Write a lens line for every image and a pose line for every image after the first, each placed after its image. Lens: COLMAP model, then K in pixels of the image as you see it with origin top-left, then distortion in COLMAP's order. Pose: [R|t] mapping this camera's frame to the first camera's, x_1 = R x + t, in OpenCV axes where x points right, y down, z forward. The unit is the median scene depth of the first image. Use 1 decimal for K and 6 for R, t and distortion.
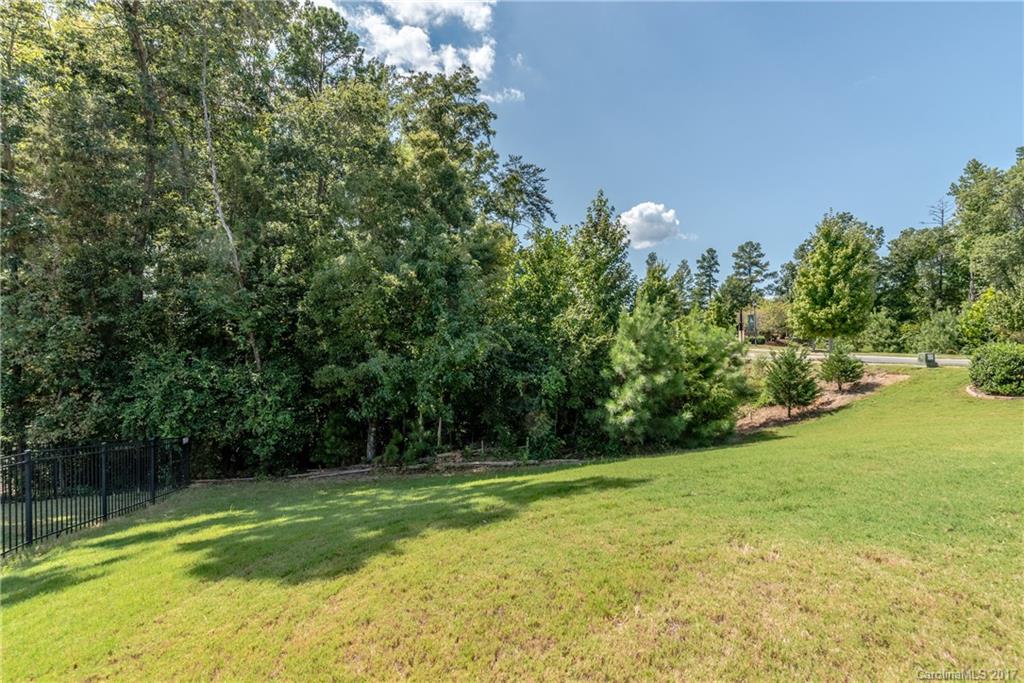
lens RADIAL K [[445.9, 0, 514.2], [0, 445.9, 340.3], [0, 0, 1]] dist [0.000705, -0.000075]
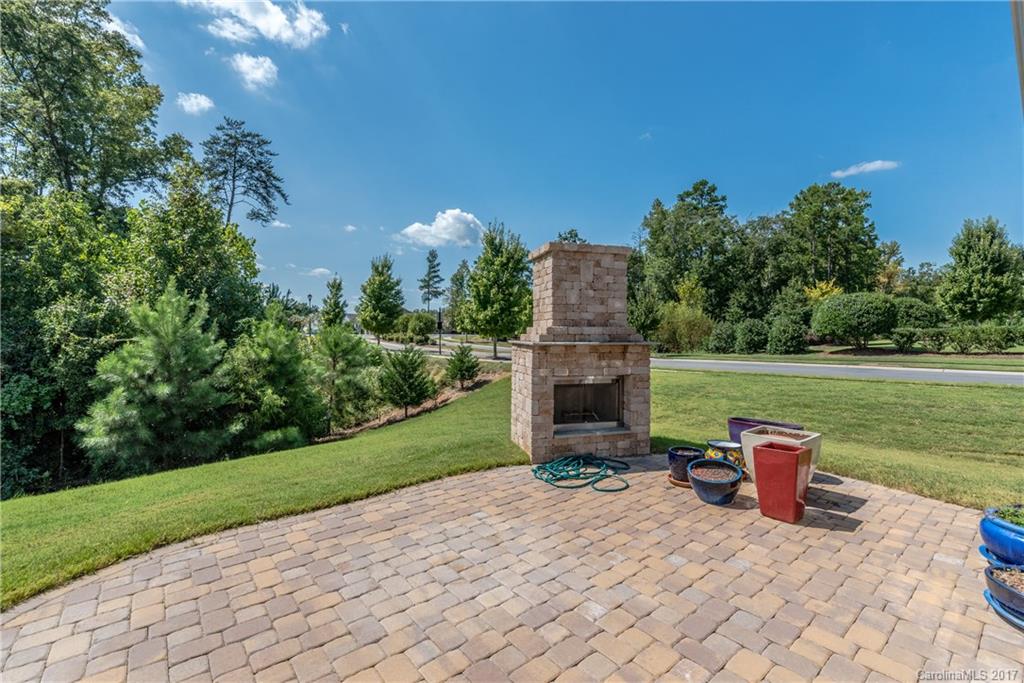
lens RADIAL K [[445.9, 0, 514.2], [0, 445.9, 340.3], [0, 0, 1]] dist [0.000705, -0.000075]
pose [[0.908212, 0.005350, 0.418476, 0.312229], [-0.009727, 0.999918, 0.008327, -0.008891], [-0.418398, -0.011633, 0.908190, -0.011356]]
